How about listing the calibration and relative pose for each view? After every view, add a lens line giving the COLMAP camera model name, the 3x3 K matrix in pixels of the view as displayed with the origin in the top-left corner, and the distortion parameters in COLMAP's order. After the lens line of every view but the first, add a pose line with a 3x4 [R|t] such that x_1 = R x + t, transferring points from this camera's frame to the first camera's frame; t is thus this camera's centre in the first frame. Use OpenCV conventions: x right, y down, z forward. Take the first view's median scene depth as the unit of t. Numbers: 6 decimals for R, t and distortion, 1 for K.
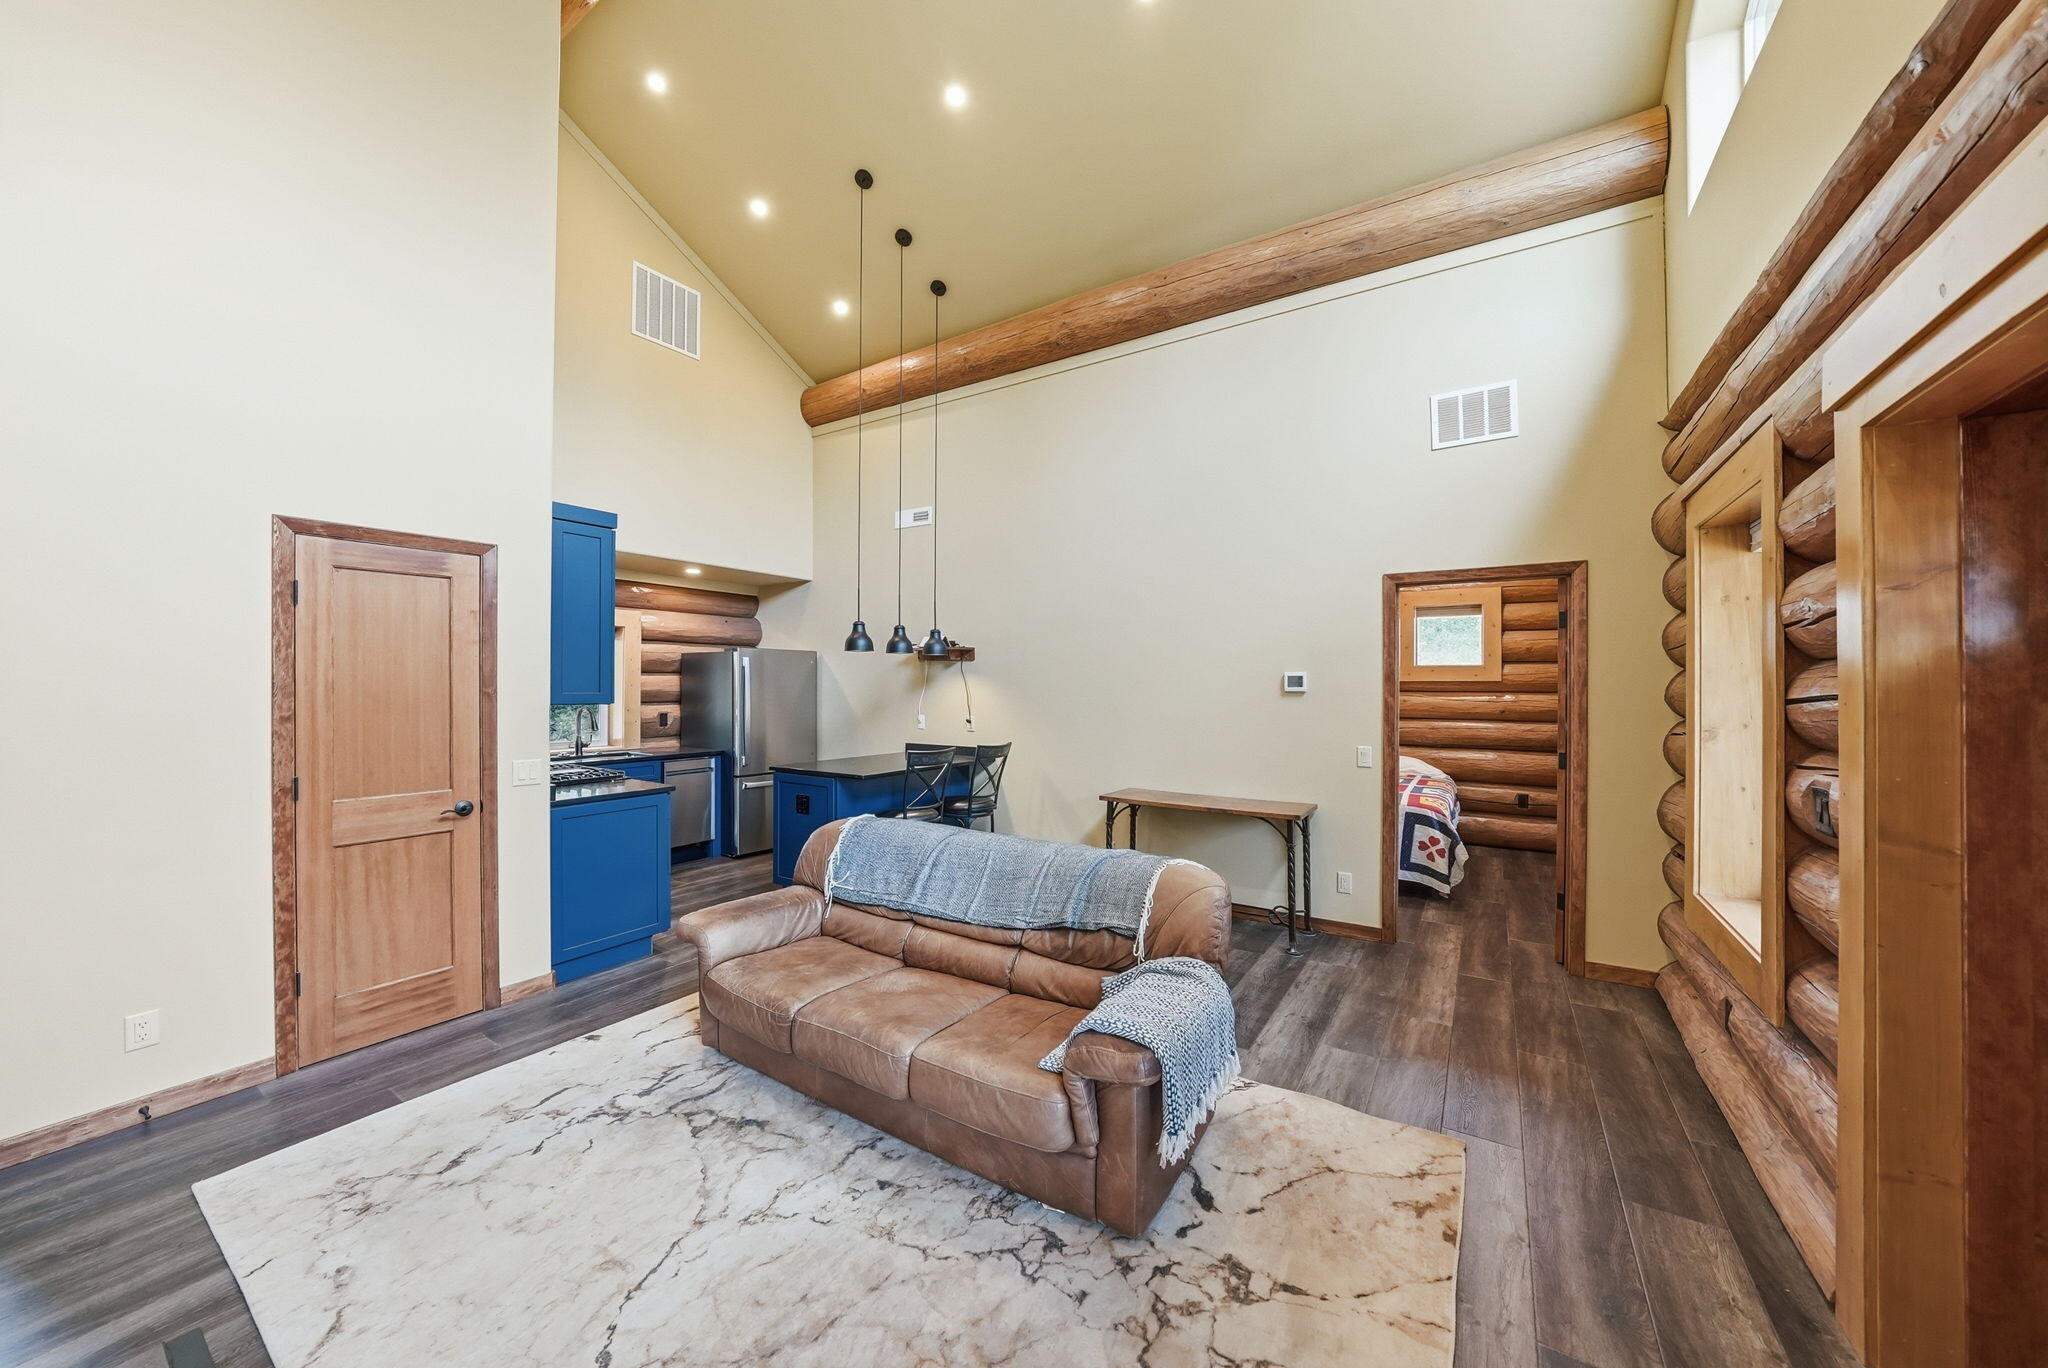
lens RADIAL K [[715.8, 0, 1019.5], [0, 715.8, 686.9], [0, 0, 1]] dist [-0.018144, 0.002556]
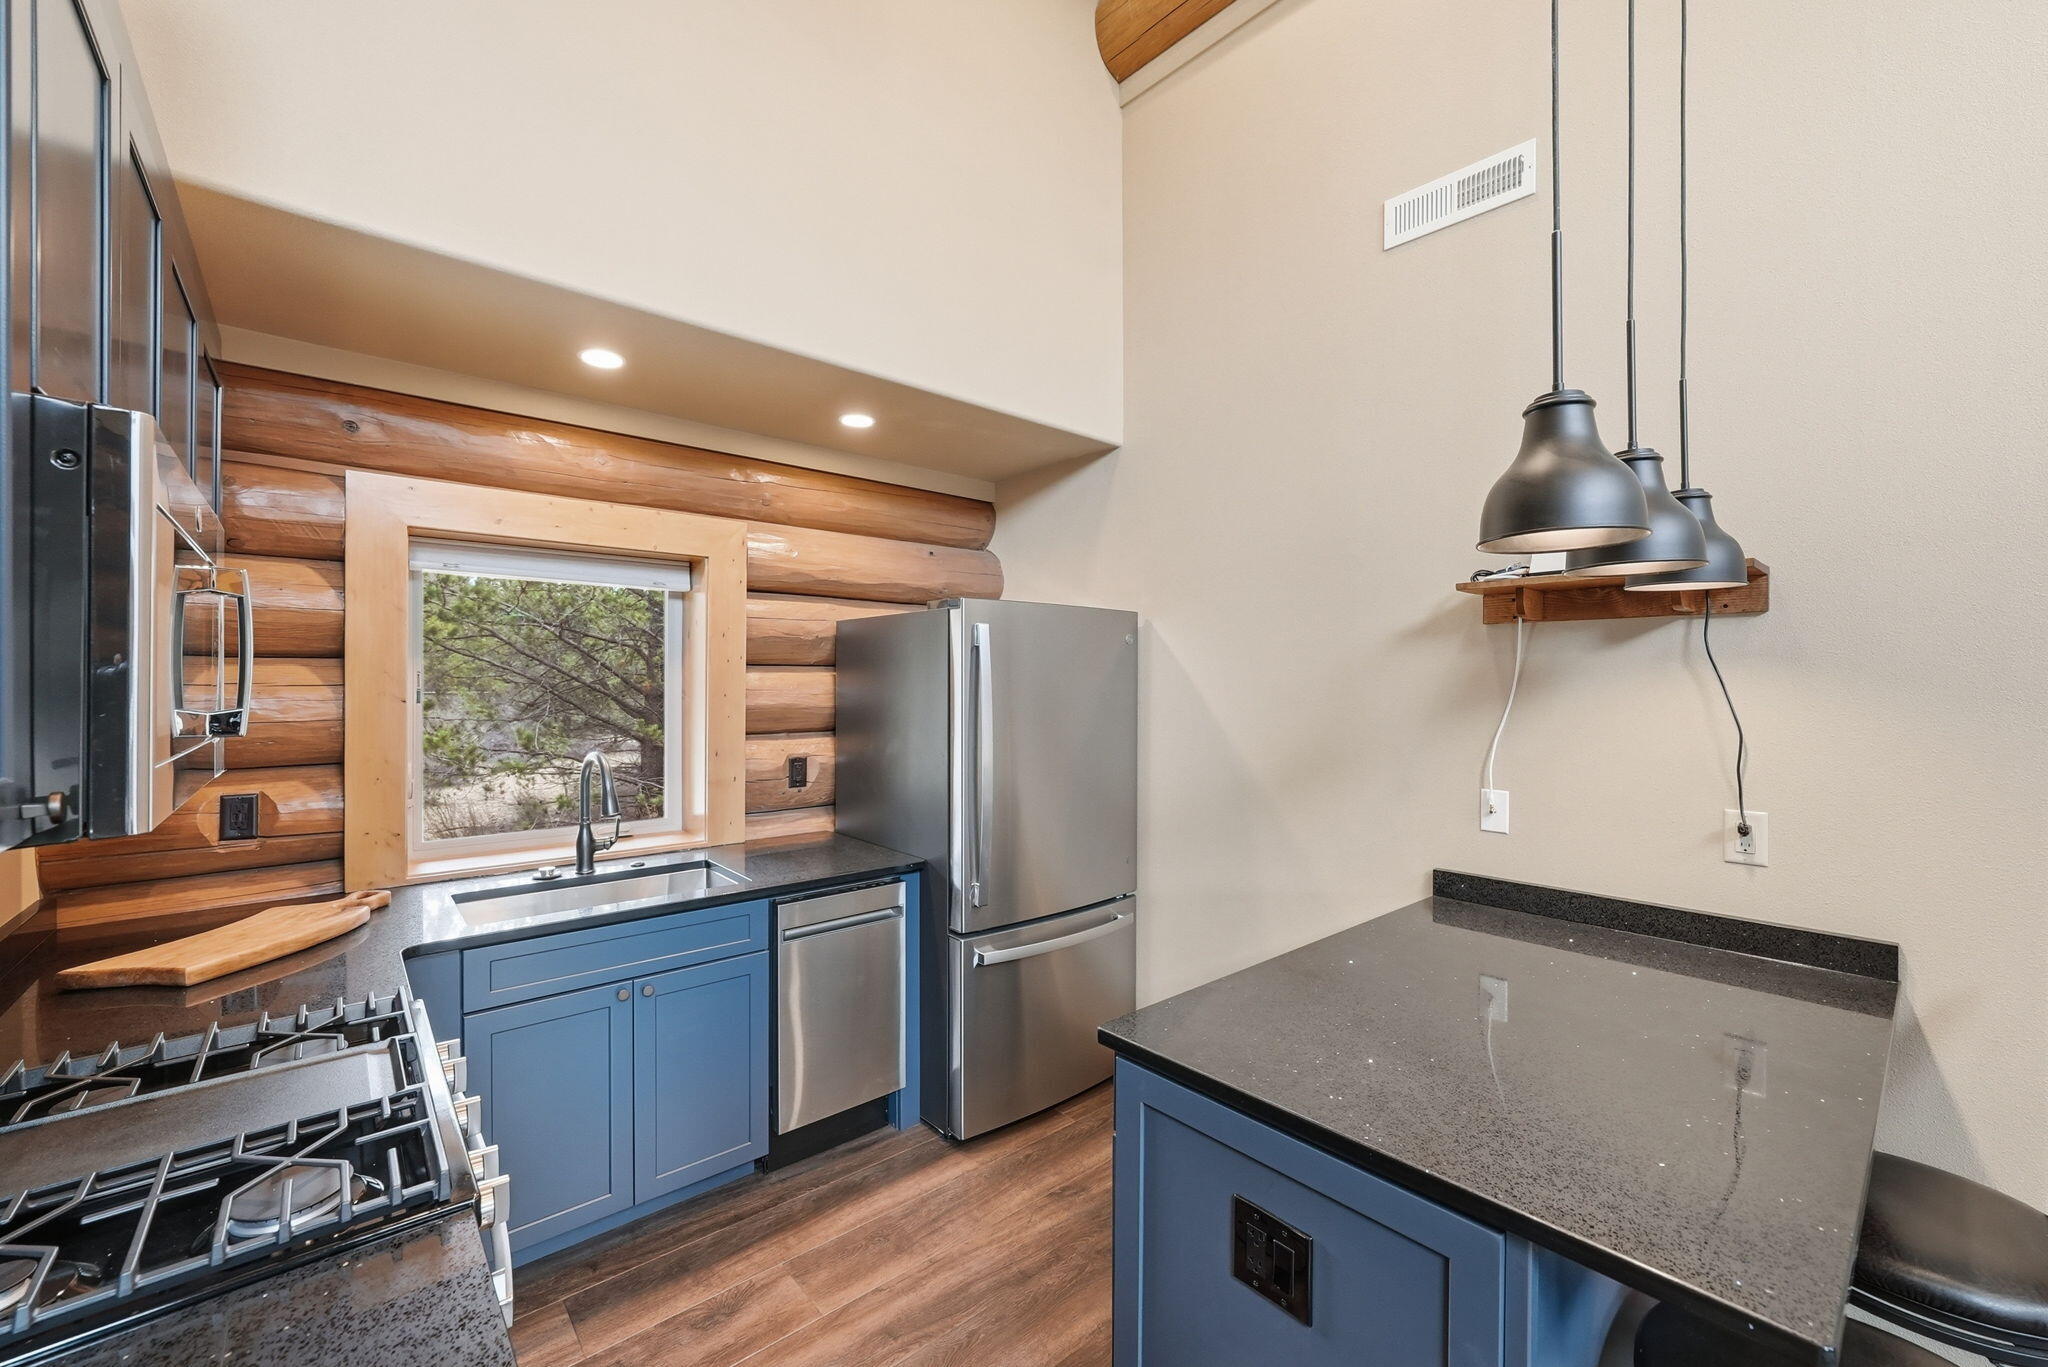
lens RADIAL K [[813.6, 0, 1014.2], [0, 813.6, 679.7], [0, 0, 1]] dist [-0.012731, 0.000011]
pose [[0.961816, -0.002616, -0.273683, -0.334596], [0.000996, 0.999981, -0.006059, -0.011714], [0.273694, 0.005555, 0.961801, 0.793567]]
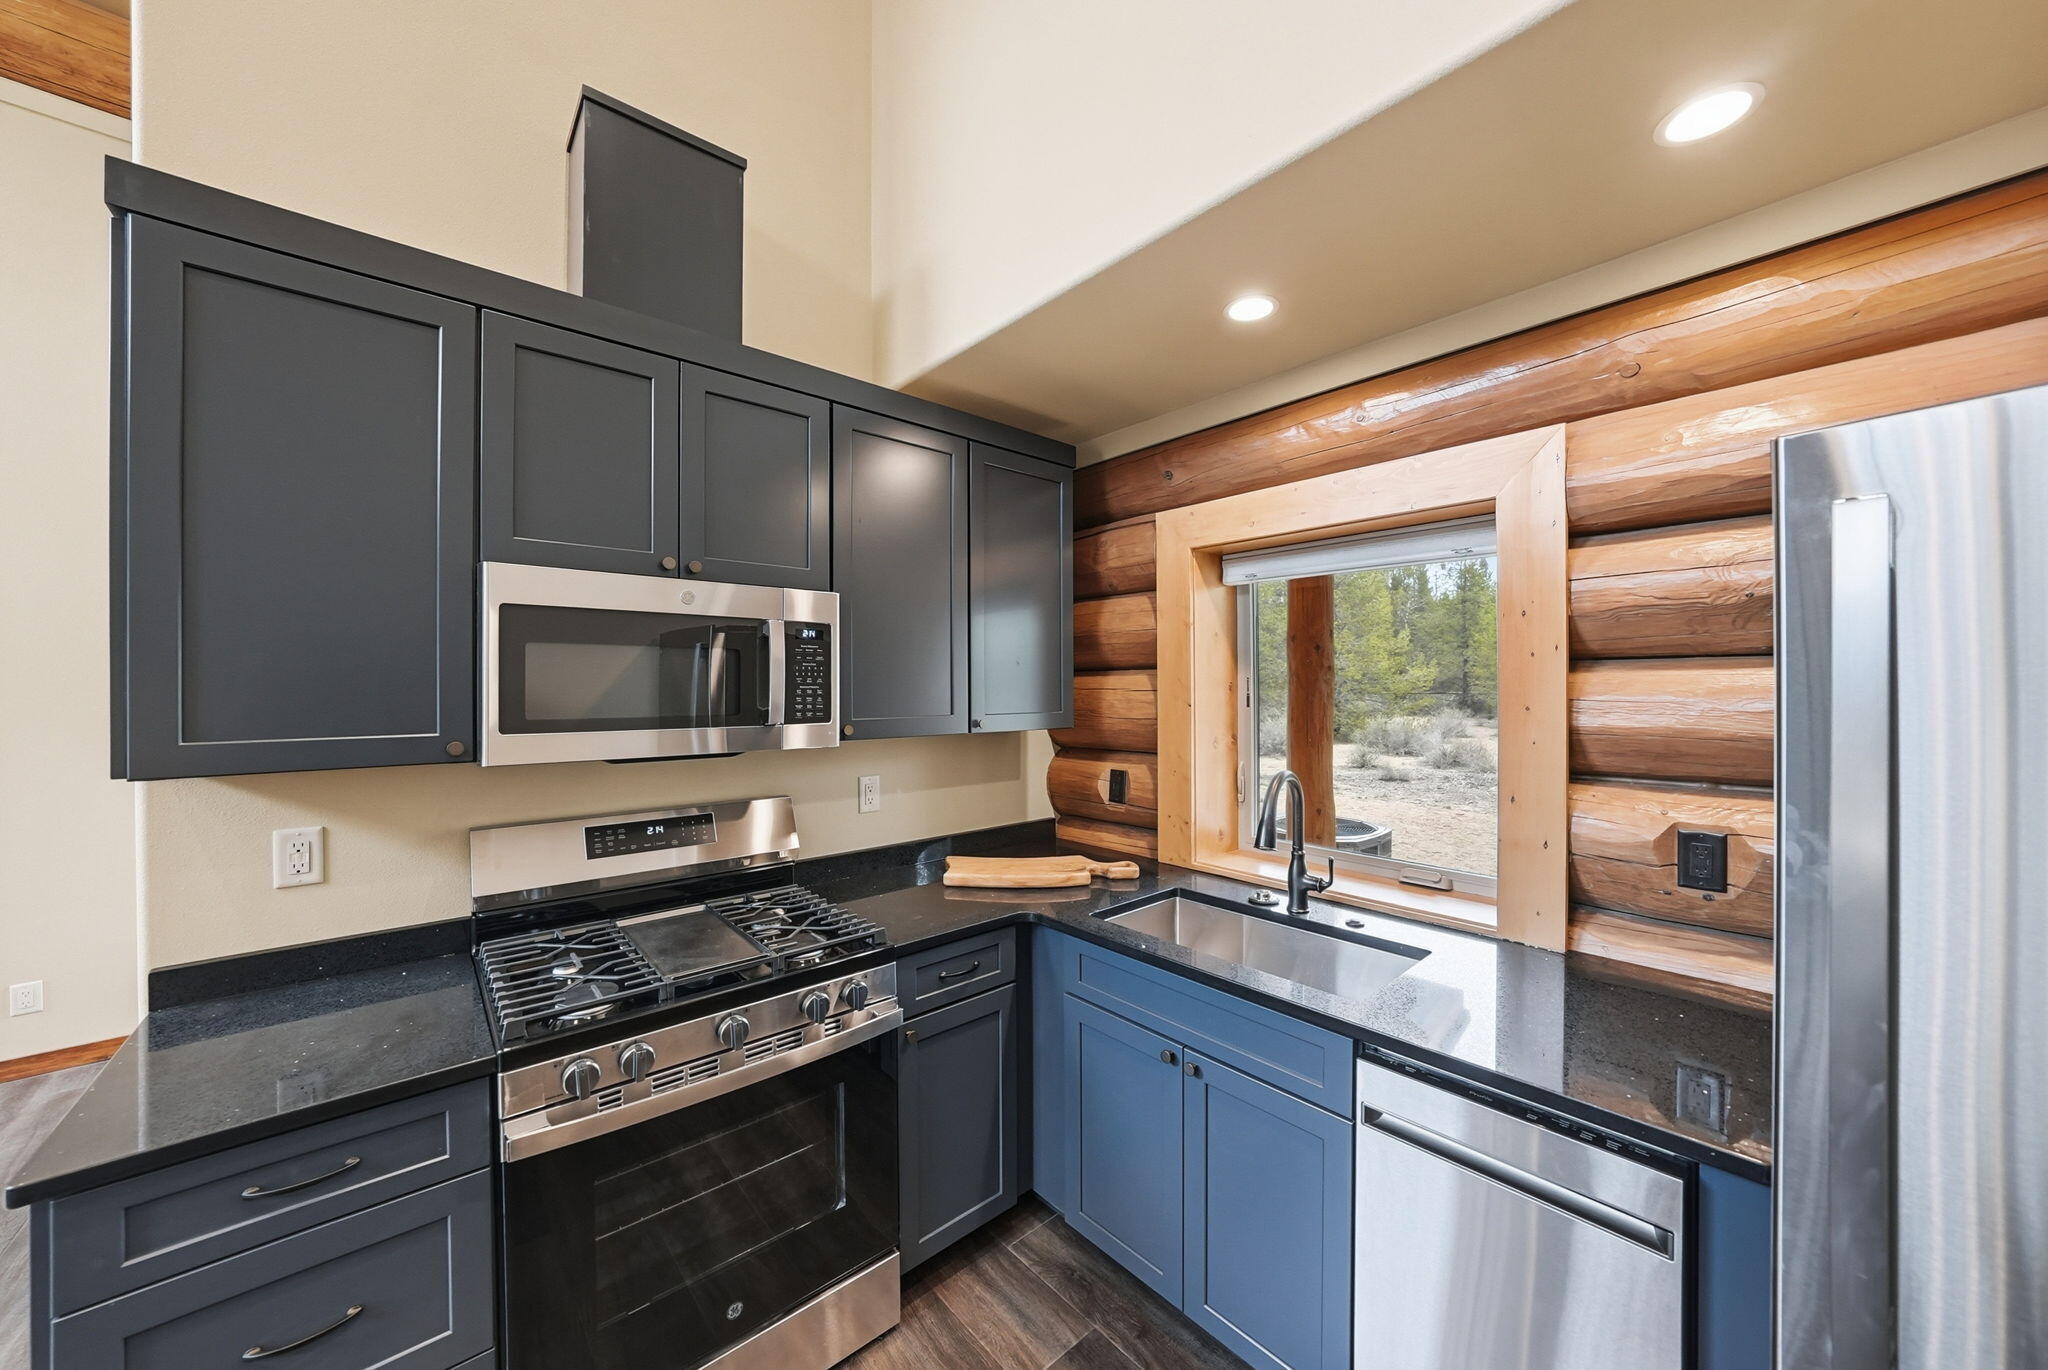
lens RADIAL K [[715.8, 0, 1026.2], [0, 715.8, 688.4], [0, 0, 1]] dist [-0.018144, 0.002556]
pose [[-0.252319, -0.000410, -0.967644, -0.323414], [-0.002299, 0.999997, 0.000175, -0.013234], [0.967641, 0.002269, -0.252319, 1.213898]]
